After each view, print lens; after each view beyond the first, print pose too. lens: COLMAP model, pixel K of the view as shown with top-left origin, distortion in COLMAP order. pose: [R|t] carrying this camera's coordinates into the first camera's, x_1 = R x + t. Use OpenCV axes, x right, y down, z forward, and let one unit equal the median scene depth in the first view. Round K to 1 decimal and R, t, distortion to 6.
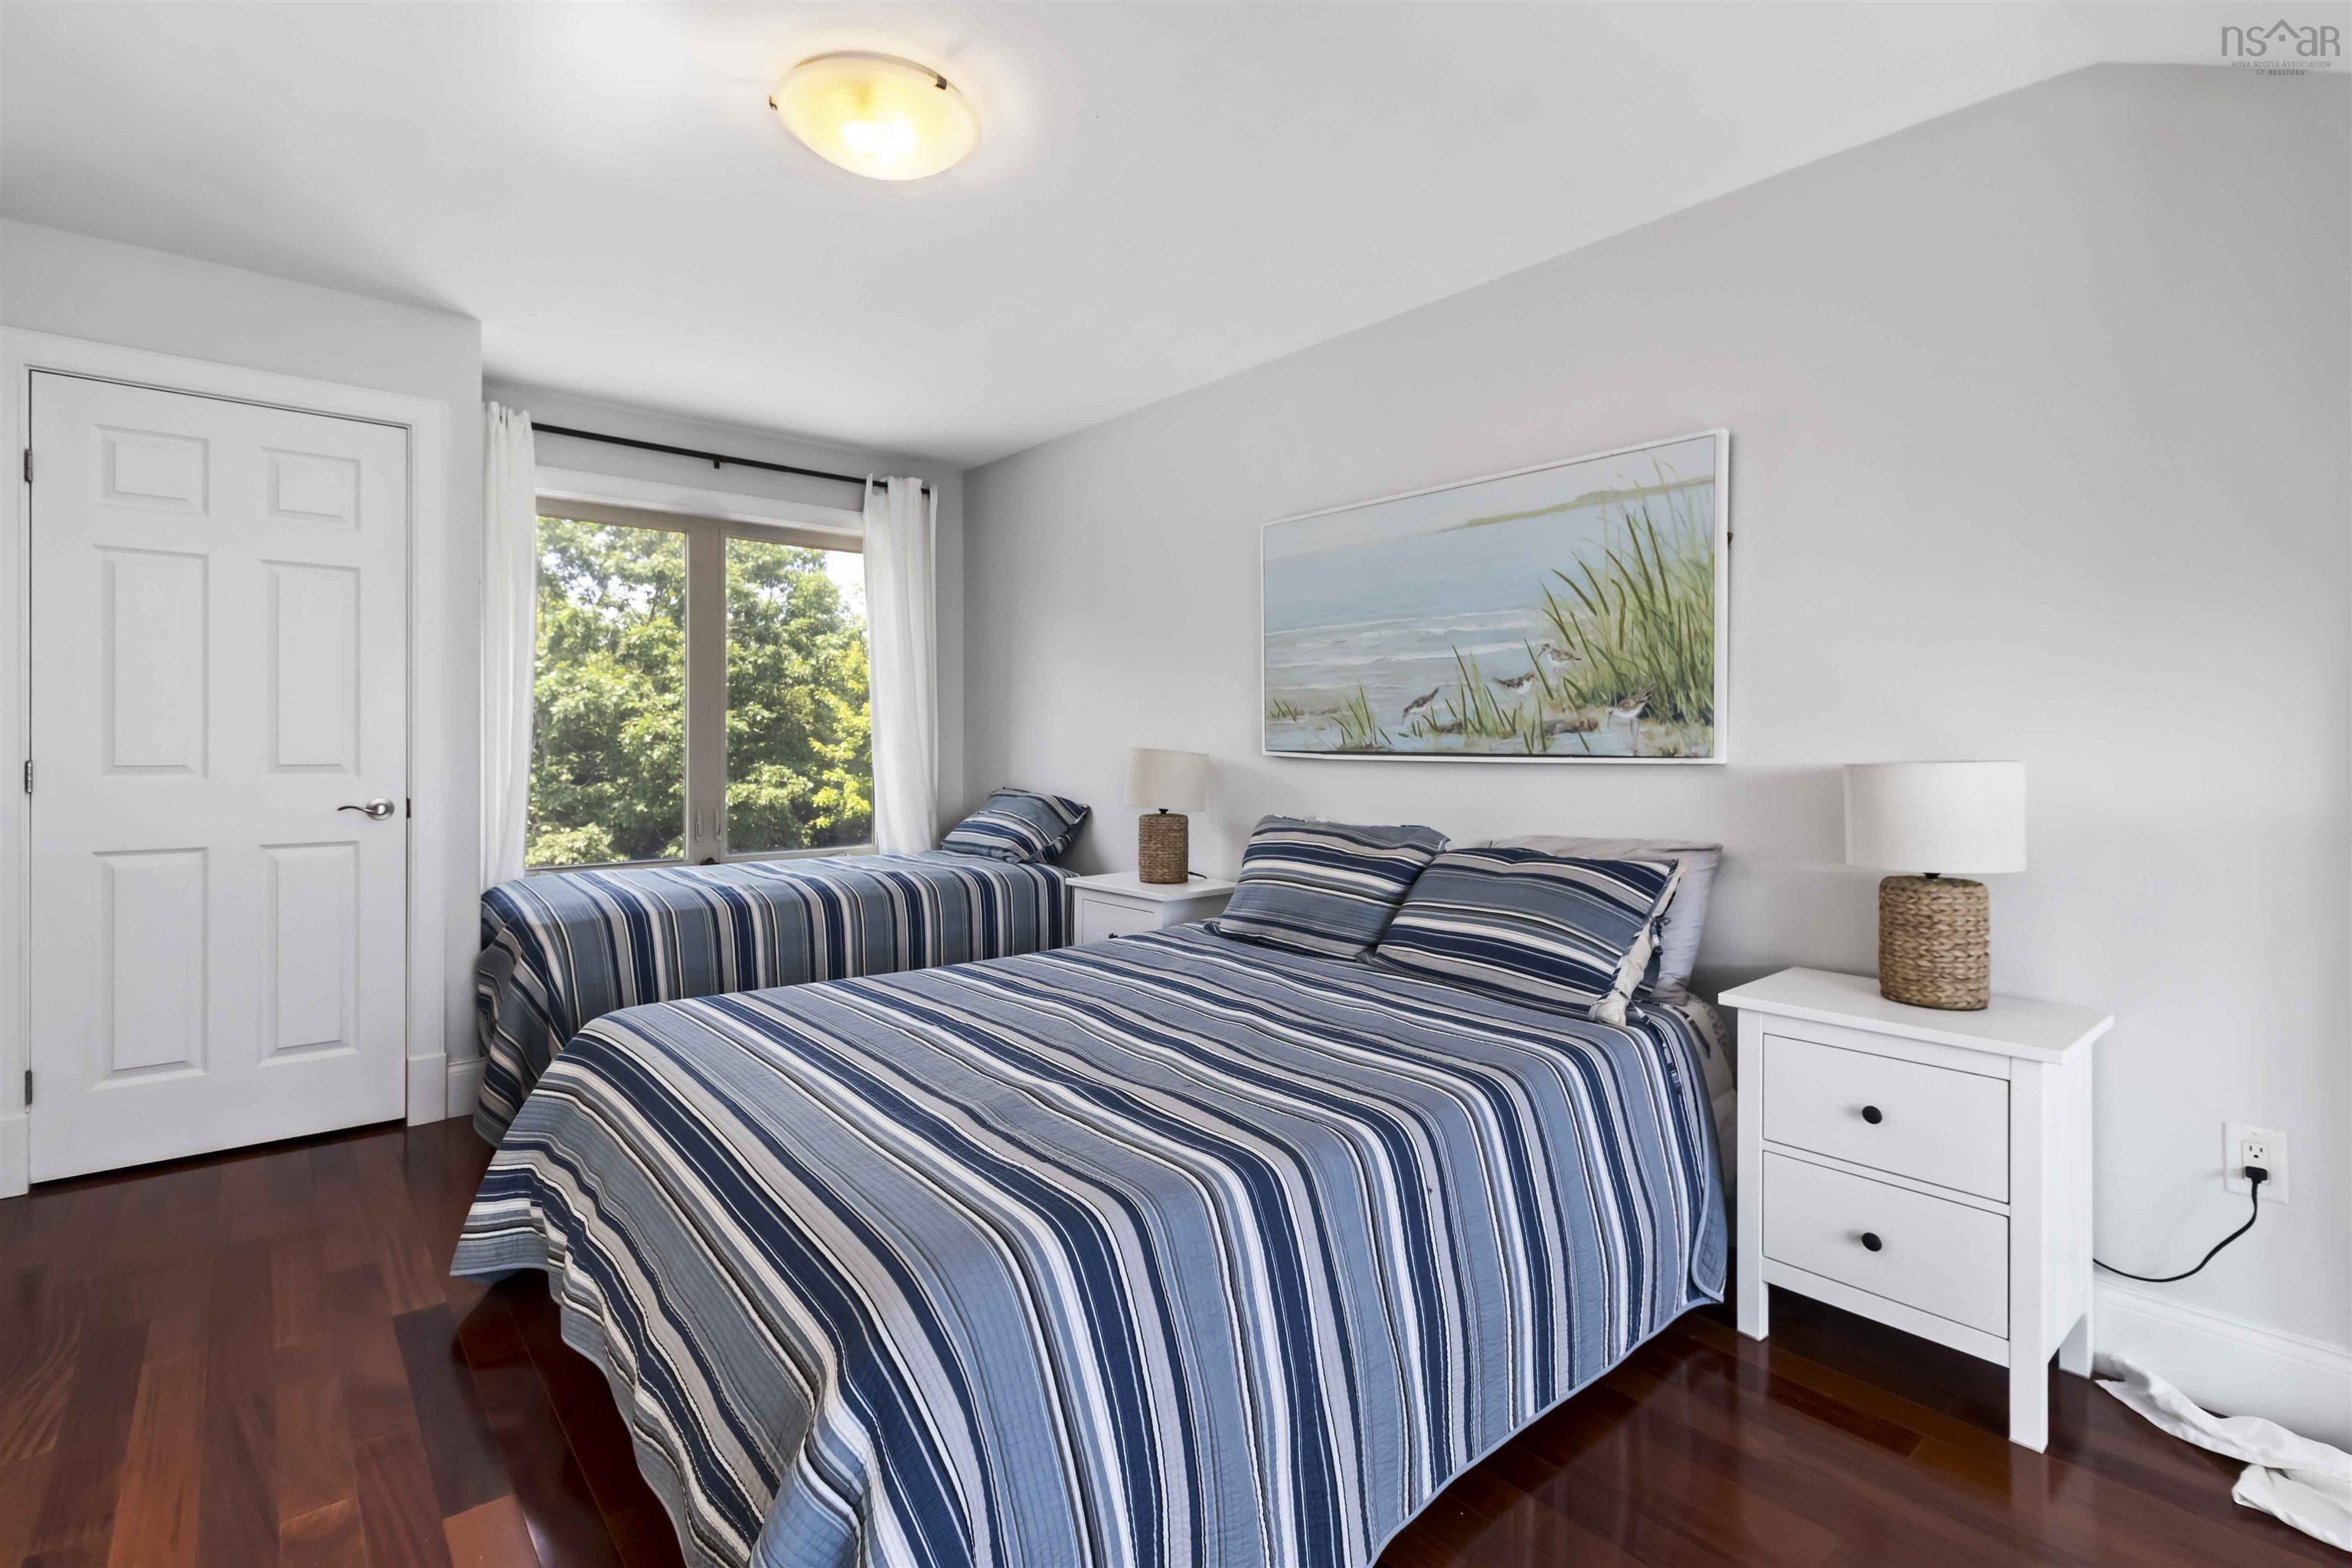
lens RADIAL K [[1101.9, 0, 1197.5], [0, 1101.9, 775.1], [0, 0, 1]] dist [0.003354, 0.000603]
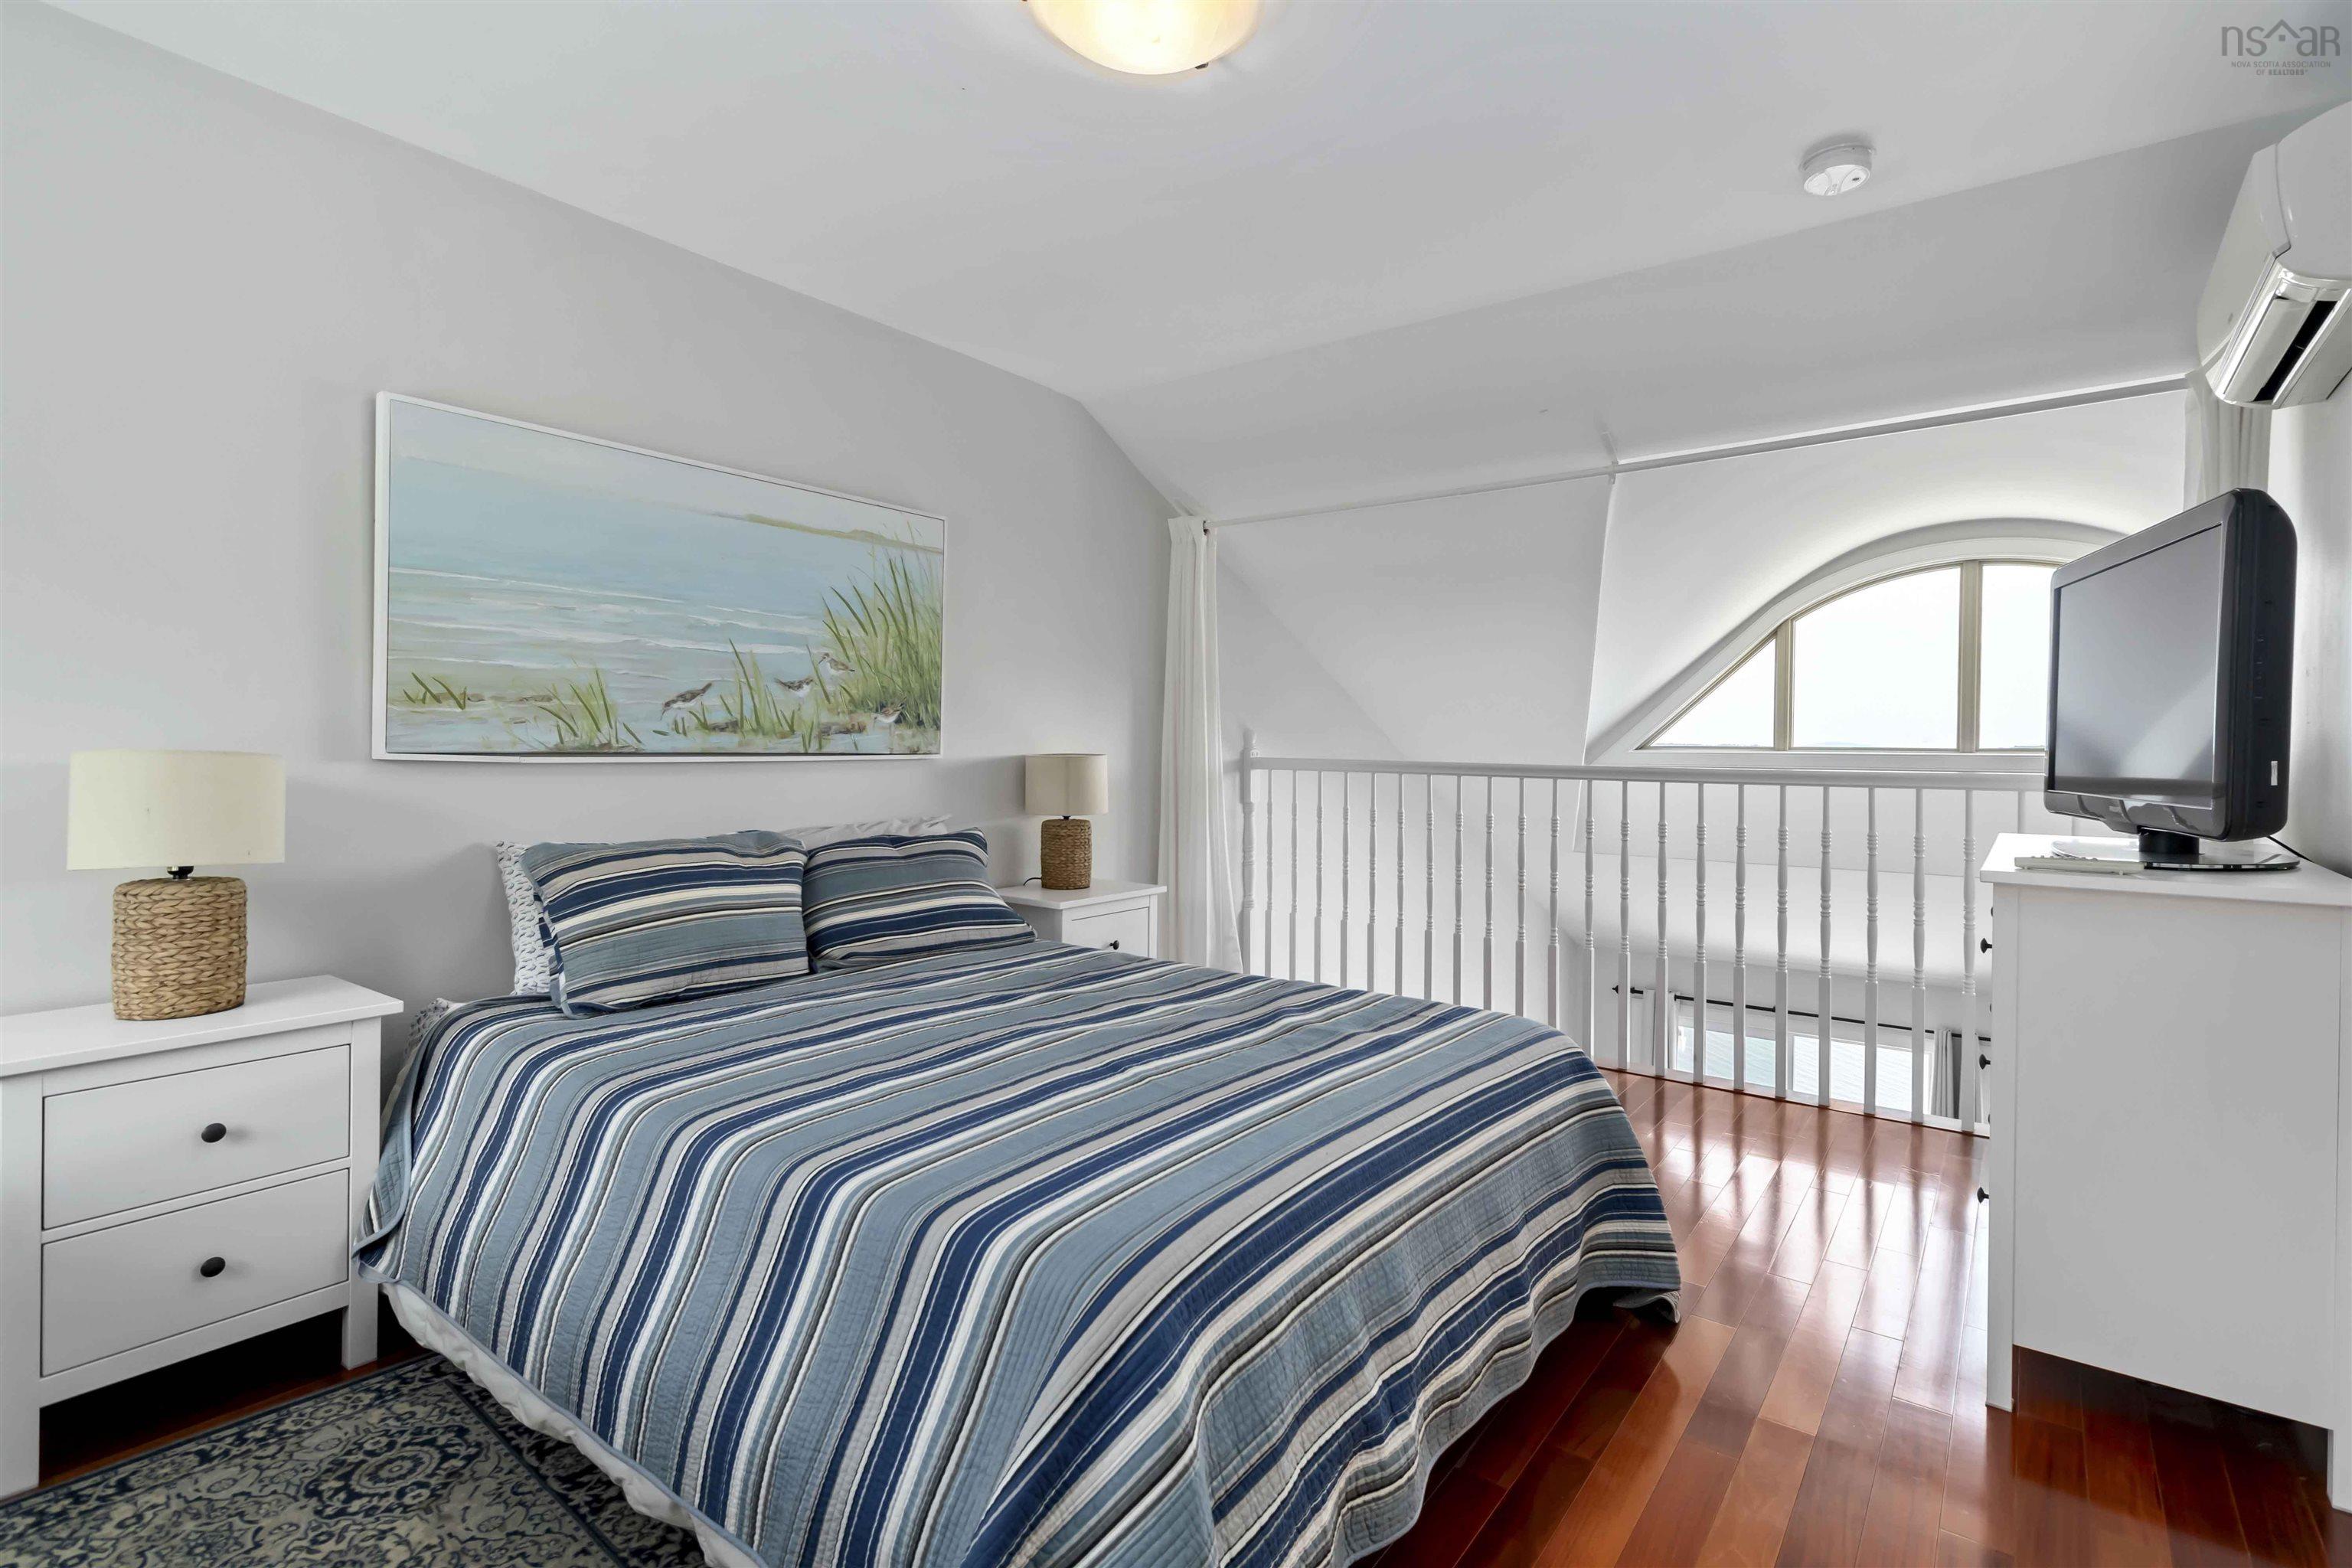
lens RADIAL K [[1101.9, 0, 1197.5], [0, 1101.9, 775.1], [0, 0, 1]] dist [0.003354, 0.000603]
pose [[-0.211481, -0.038038, 0.976642, -0.826709], [0.013547, 0.999032, 0.041843, -0.037129], [-0.977288, 0.022080, -0.210761, 0.851409]]
